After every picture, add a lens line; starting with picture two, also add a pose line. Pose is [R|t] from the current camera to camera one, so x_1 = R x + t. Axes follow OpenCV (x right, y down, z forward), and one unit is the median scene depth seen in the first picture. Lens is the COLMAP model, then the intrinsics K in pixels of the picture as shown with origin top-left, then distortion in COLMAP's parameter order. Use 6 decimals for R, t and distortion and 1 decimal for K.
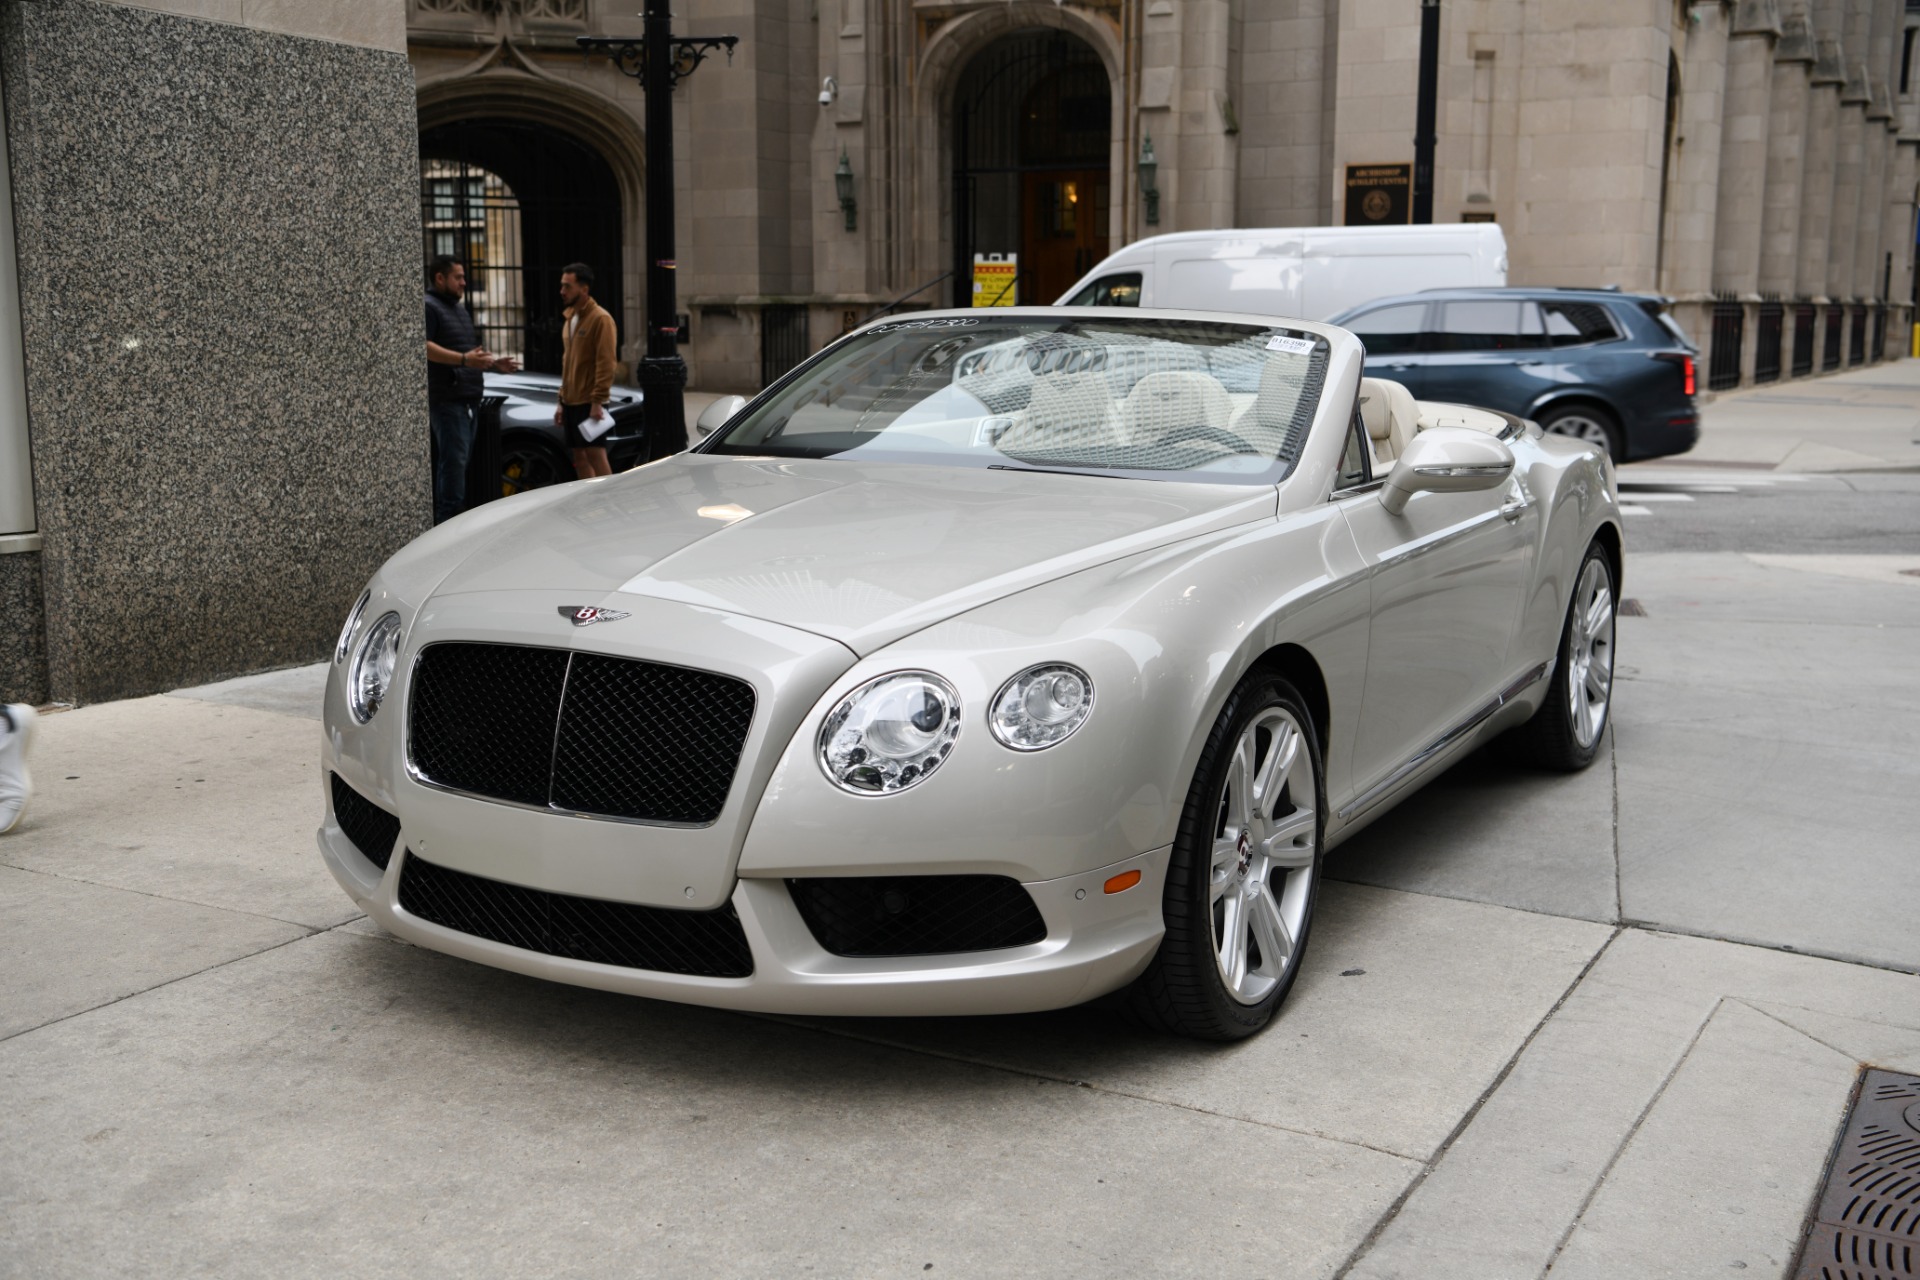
lens RADIAL K [[2101.6, 0, 968.3], [0, 2101.6, 642.0], [0, 0, 1]] dist [0.080418, 0.000000]
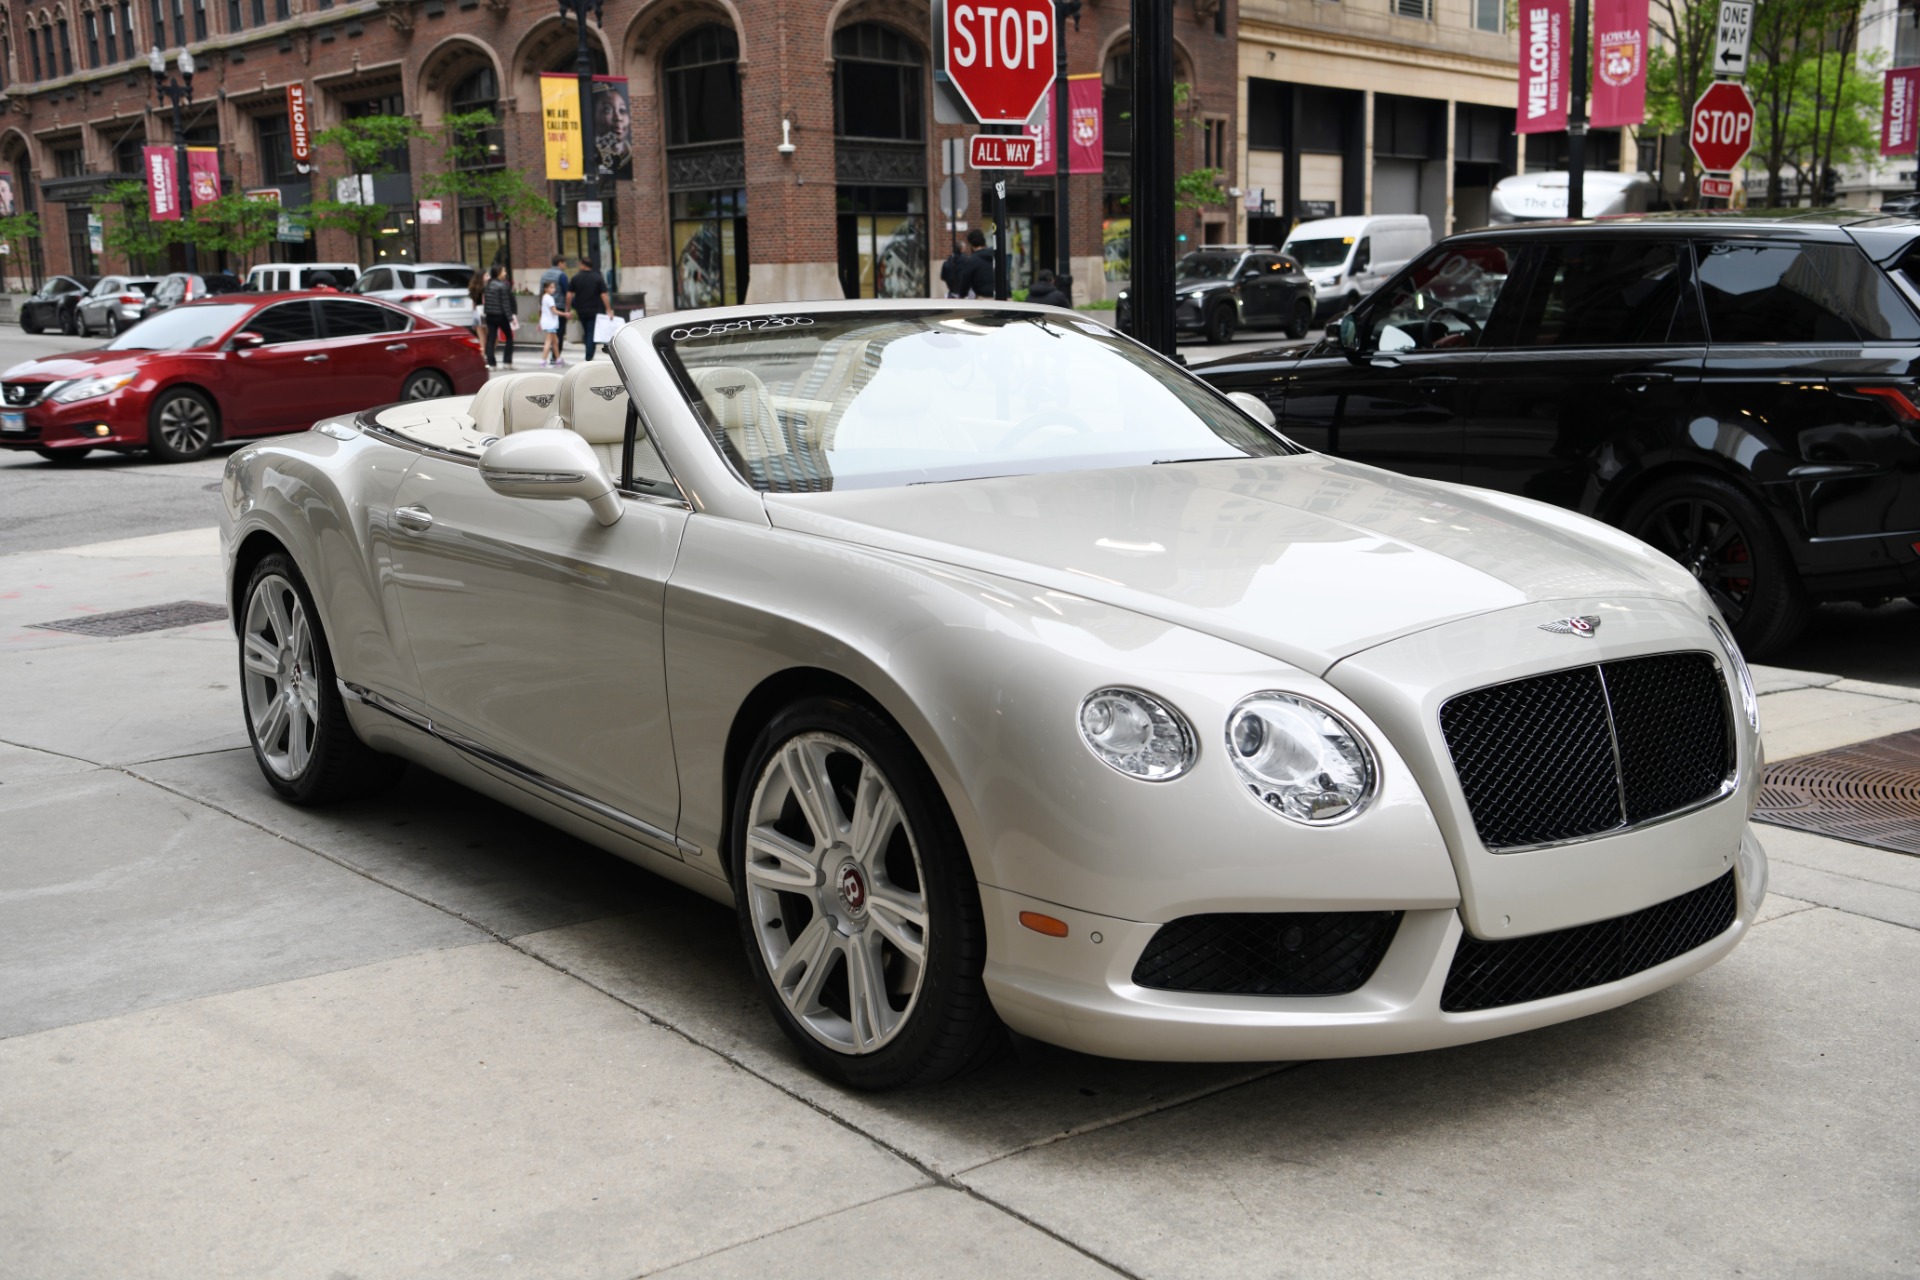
lens RADIAL K [[2101.6, 0, 953.2], [0, 2101.6, 634.2], [0, 0, 1]] dist [0.080418, 0.000000]
pose [[0.421439, -0.167947, 0.891169, -0.607724], [0.161028, 0.980944, 0.108715, -0.083651], [-0.892445, 0.097687, 0.440453, 0.435975]]
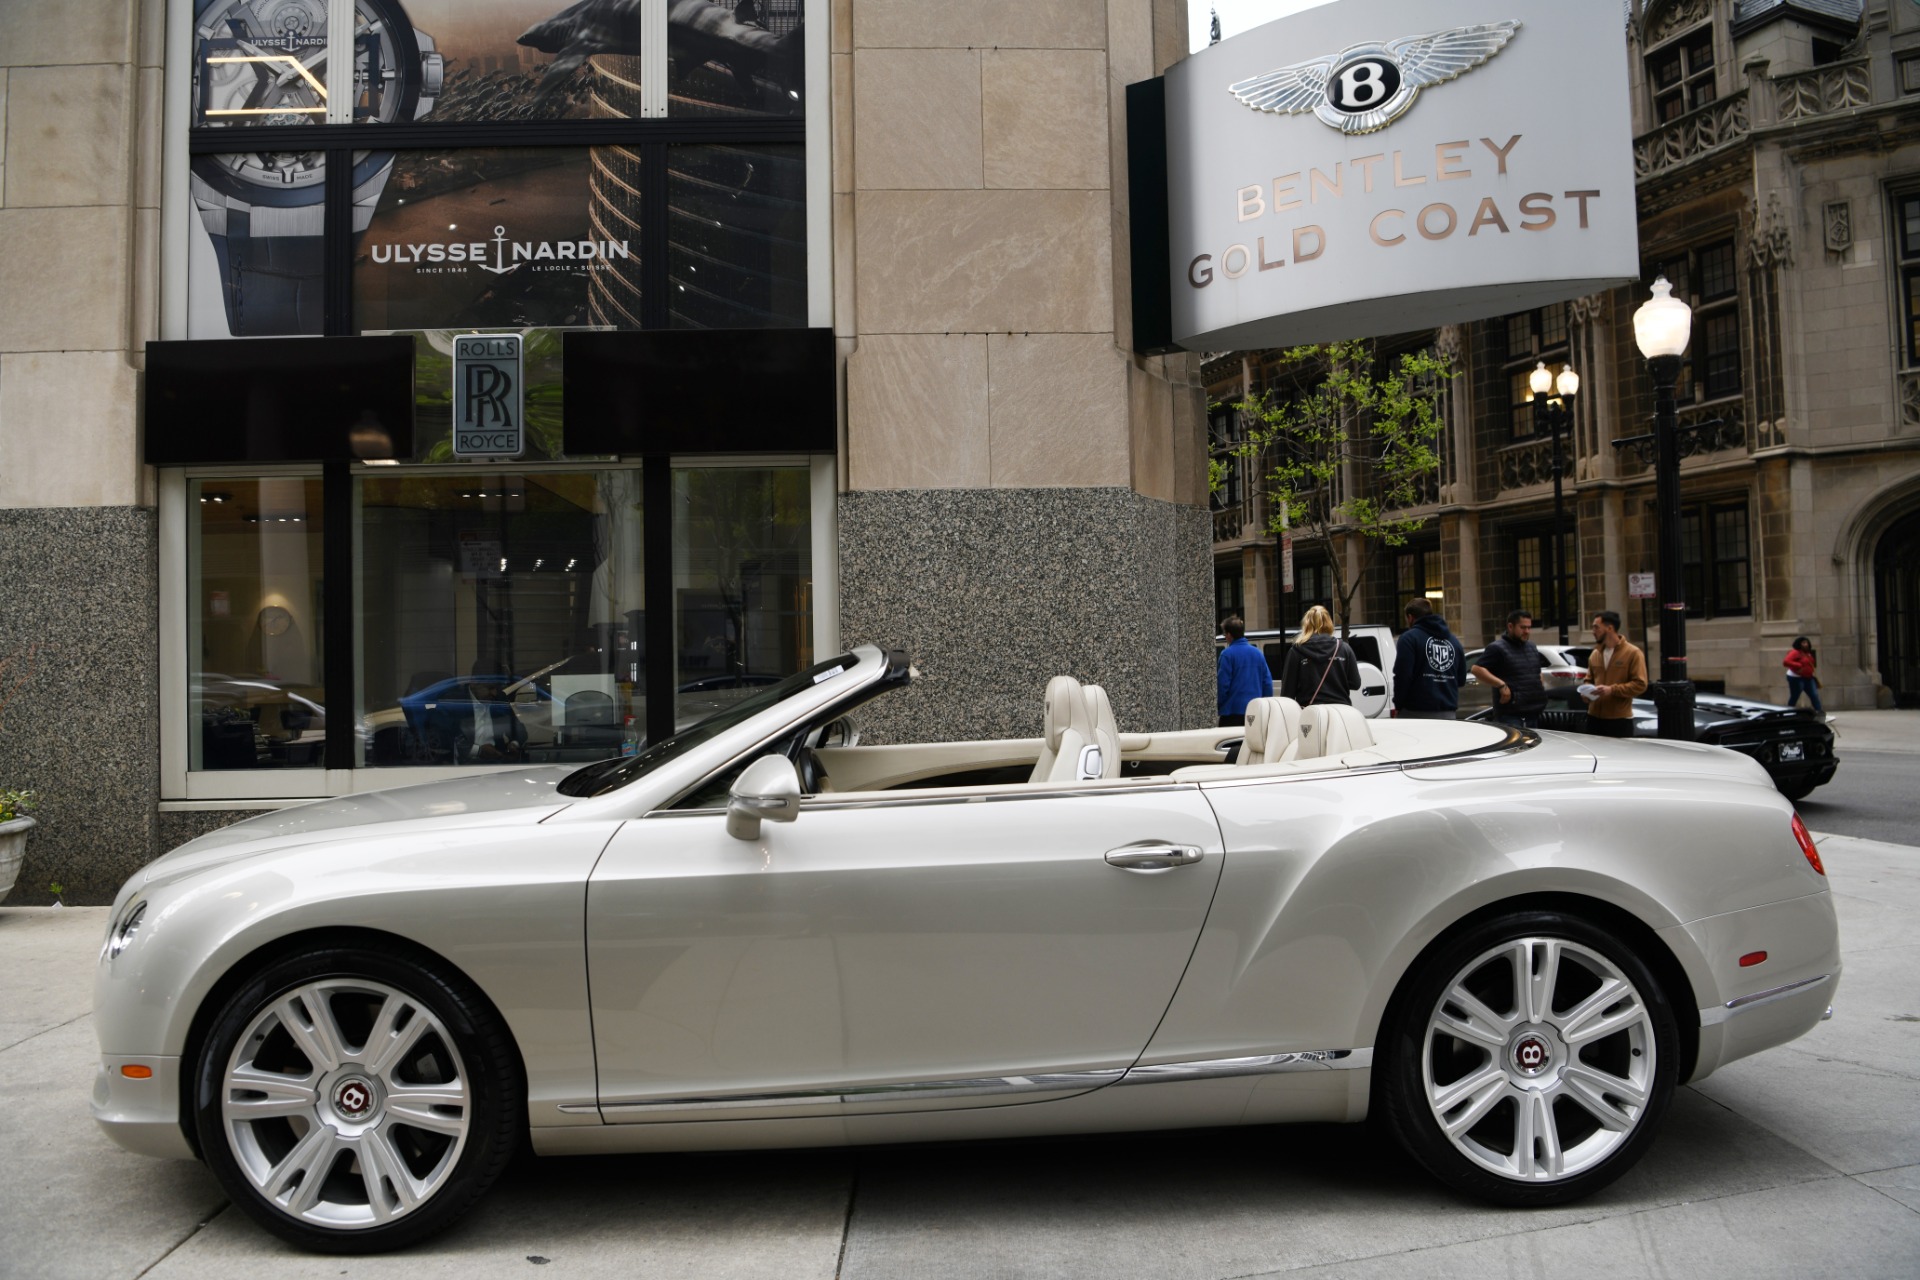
lens RADIAL K [[1343.7, 0, 873.1], [0, 1343.7, 639.4], [0, 0, 1]] dist [-0.069688, 0.004453]
pose [[0.507346, -0.037722, -0.860916, 0.530021], [-0.109672, 0.988091, -0.107924, -0.054550], [0.854735, 0.149173, 0.497168, 0.450217]]
